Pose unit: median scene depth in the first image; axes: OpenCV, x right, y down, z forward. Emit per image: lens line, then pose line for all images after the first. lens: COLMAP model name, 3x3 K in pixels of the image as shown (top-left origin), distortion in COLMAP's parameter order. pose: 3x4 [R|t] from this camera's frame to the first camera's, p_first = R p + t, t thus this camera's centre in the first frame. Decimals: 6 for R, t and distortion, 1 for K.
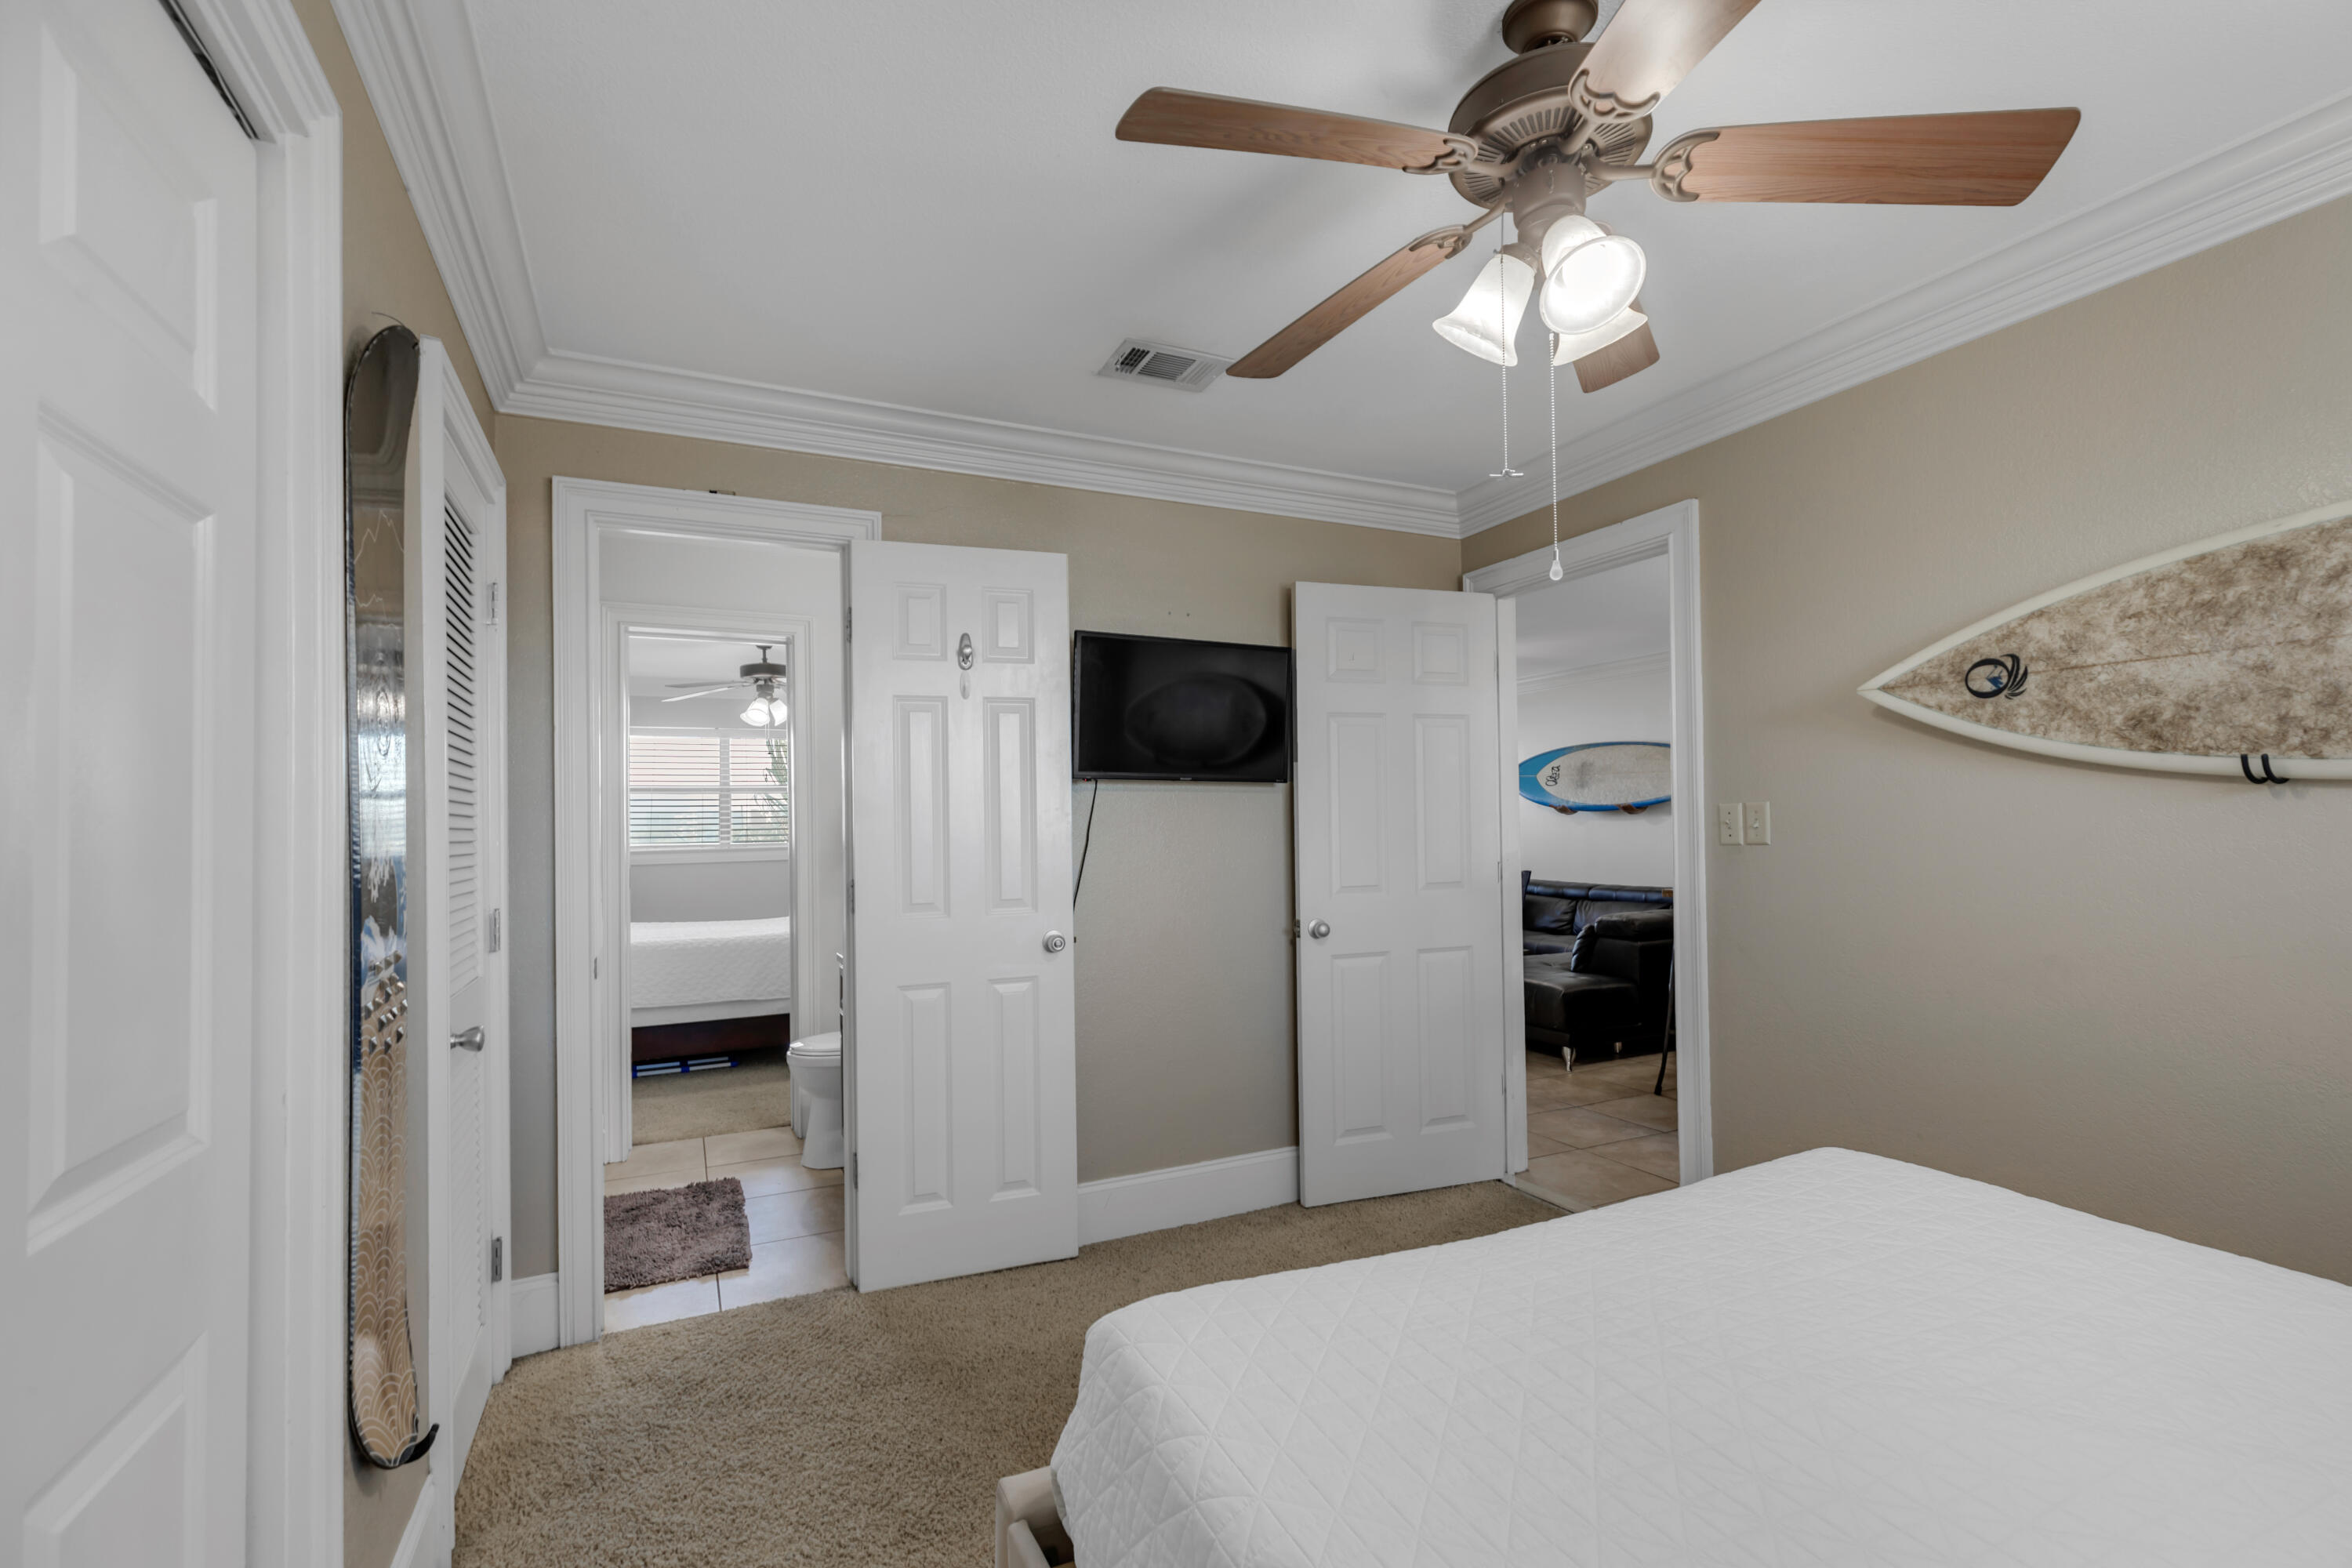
lens RADIAL K [[1077.1, 0, 1187.5], [0, 1077.1, 798.6], [0, 0, 1]] dist [0.001802, 0.000038]
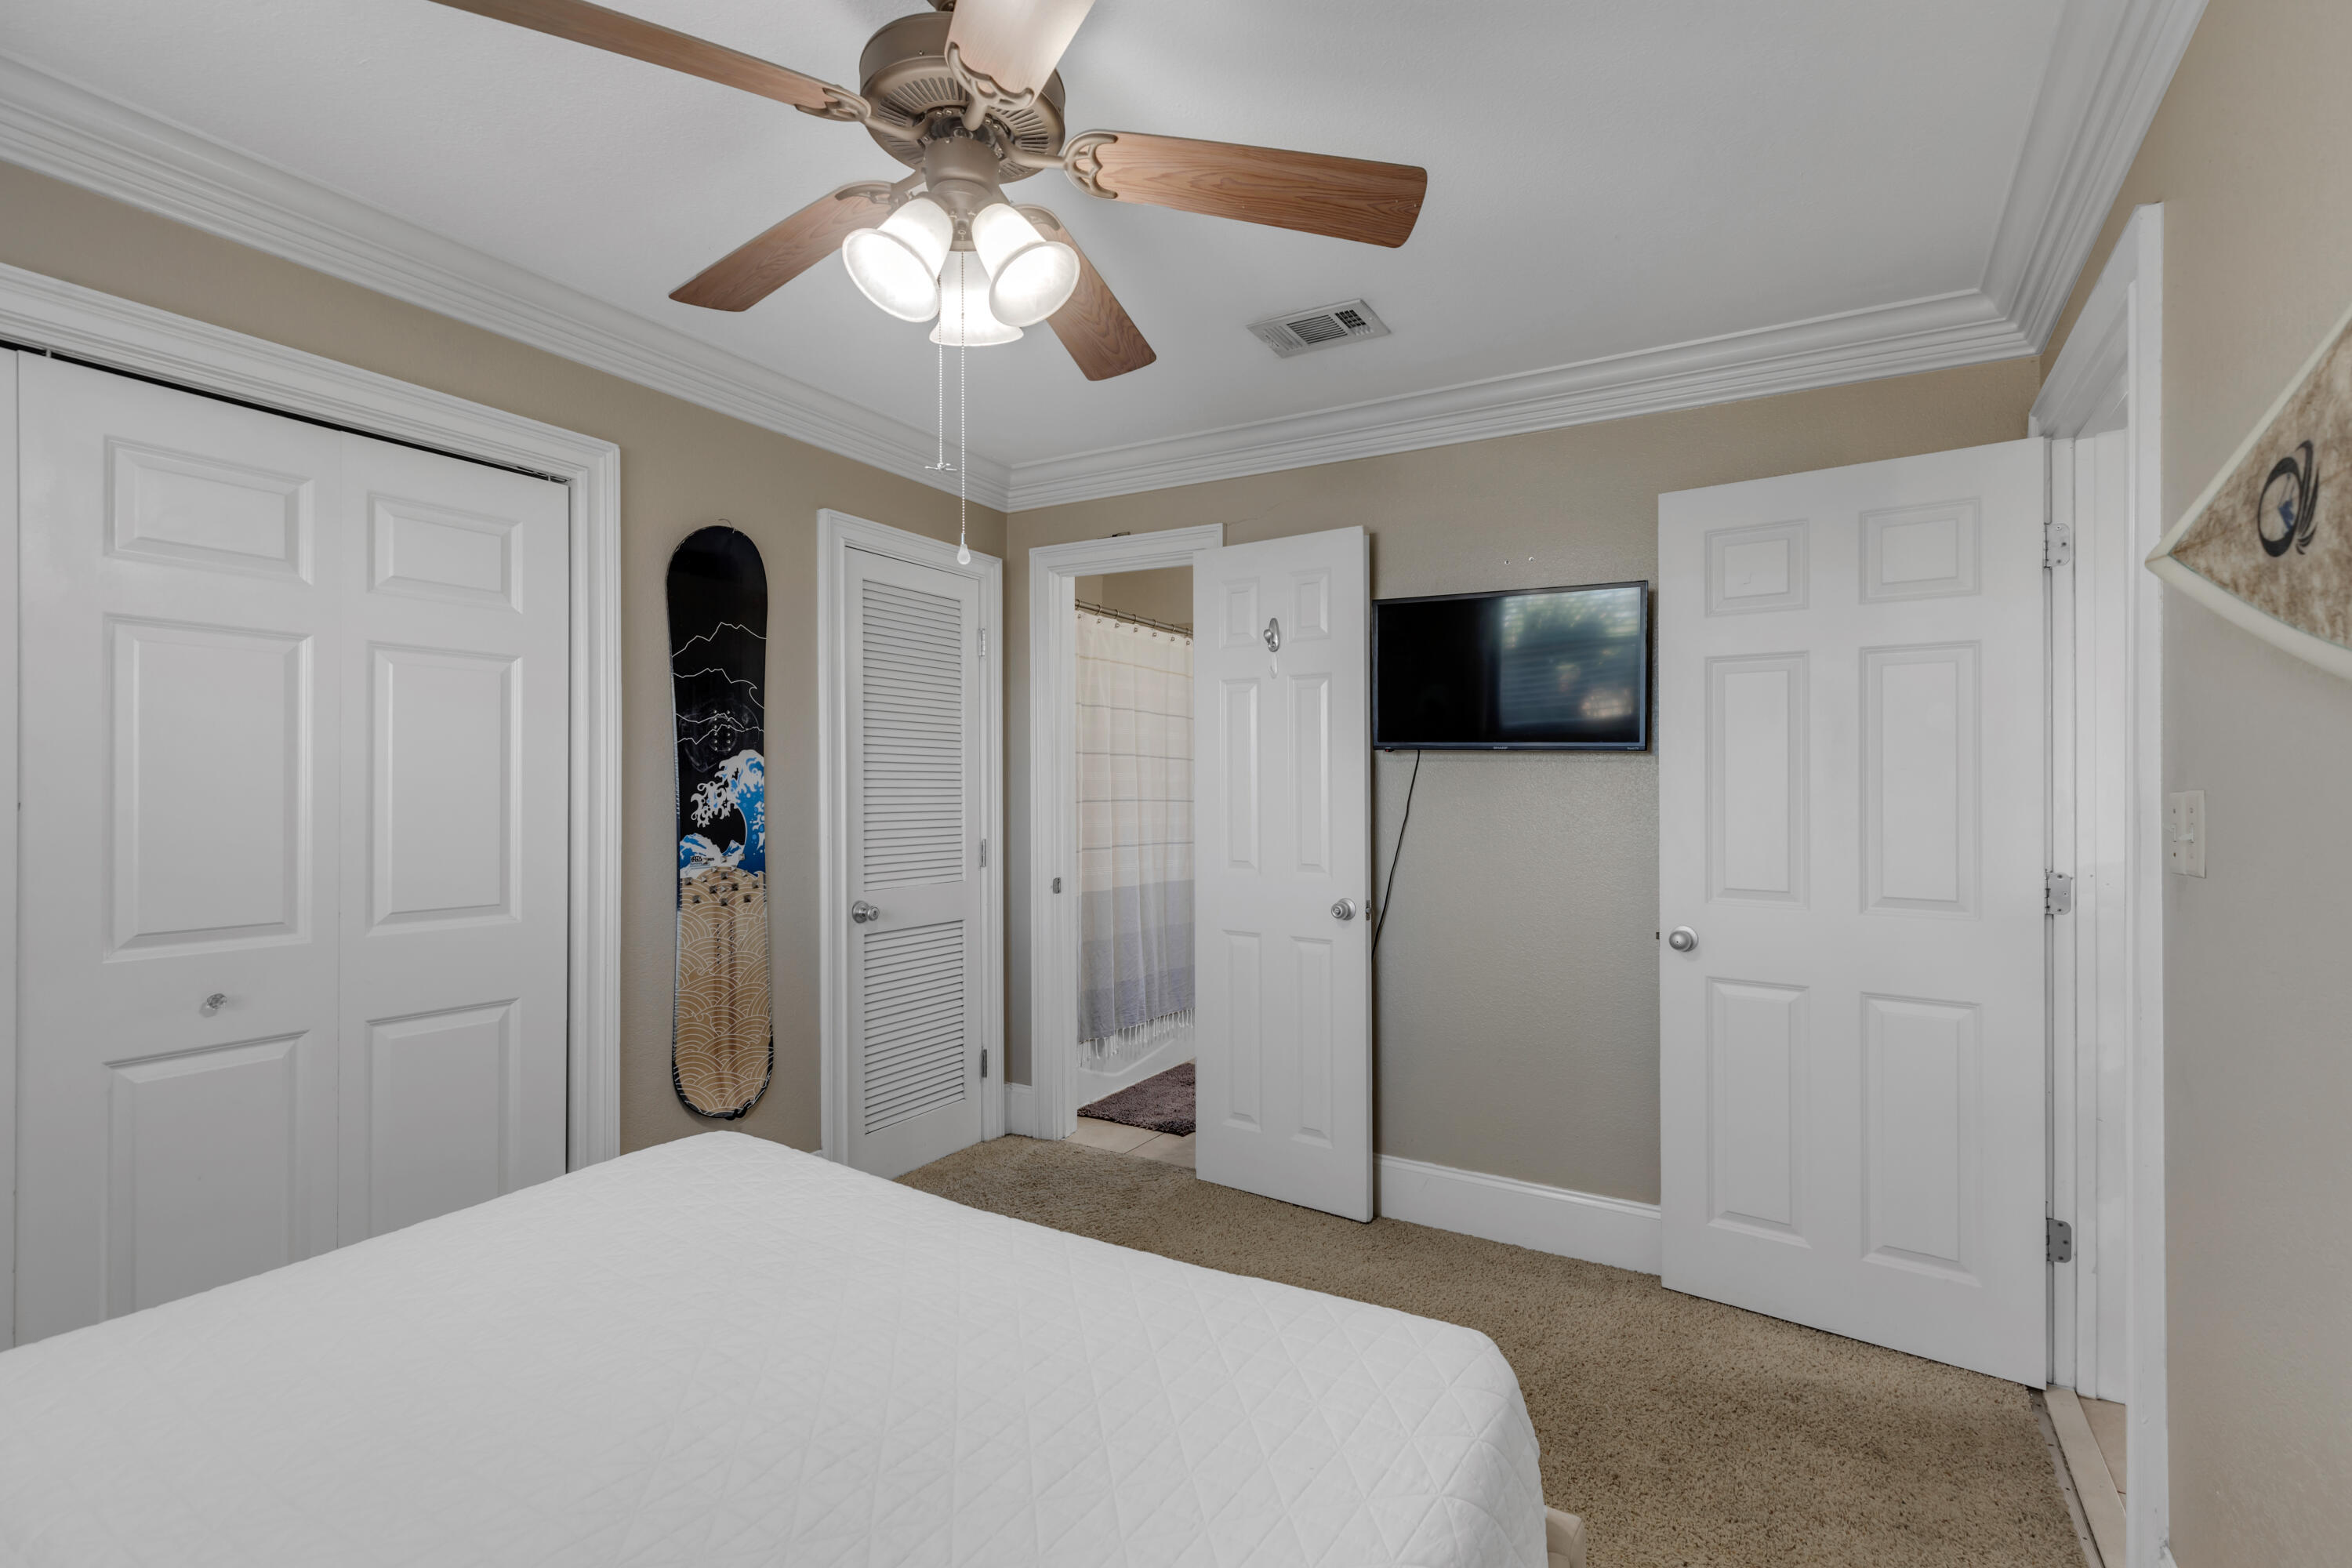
lens RADIAL K [[1057.5, 0, 1143.8], [0, 1057.5, 783.3], [0, 0, 1]] dist [-0.001322, 0.000002]
pose [[0.542688, 0.018121, -0.839739, 0.854564], [0.004202, 0.999696, 0.024289, -0.017155], [0.839924, -0.016710, 0.542447, 0.412488]]
